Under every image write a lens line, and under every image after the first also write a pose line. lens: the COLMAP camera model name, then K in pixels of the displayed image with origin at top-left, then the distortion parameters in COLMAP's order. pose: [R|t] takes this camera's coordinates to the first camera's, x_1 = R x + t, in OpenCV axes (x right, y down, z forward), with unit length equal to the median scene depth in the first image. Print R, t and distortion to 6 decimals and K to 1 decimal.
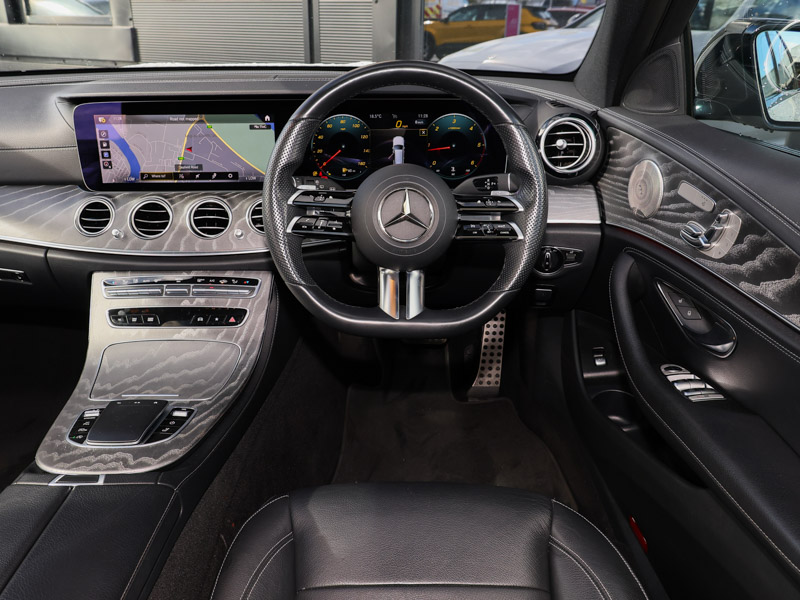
lens RADIAL K [[663.0, 0, 394.3], [0, 663.0, 295.5], [0, 0, 1]] dist [-0.002373, 0.011955]
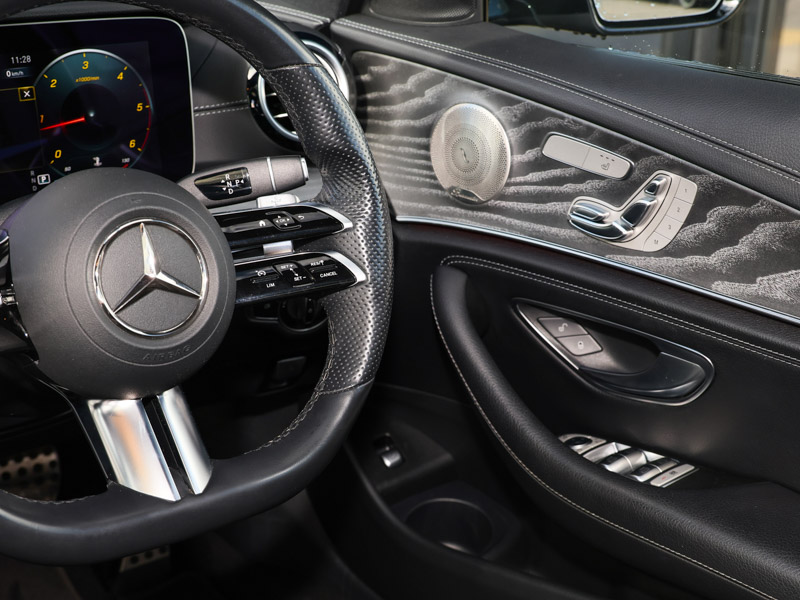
lens RADIAL K [[1170.2, 0, 379.6], [0, 1170.2, 296.4], [0, 0, 1]] dist [0.049282, 0.000000]
pose [[0.813822, -0.197583, 0.546493, -0.243363], [0.214384, 0.976169, 0.033675, -0.080286], [-0.540123, 0.089754, 0.836786, 0.175782]]
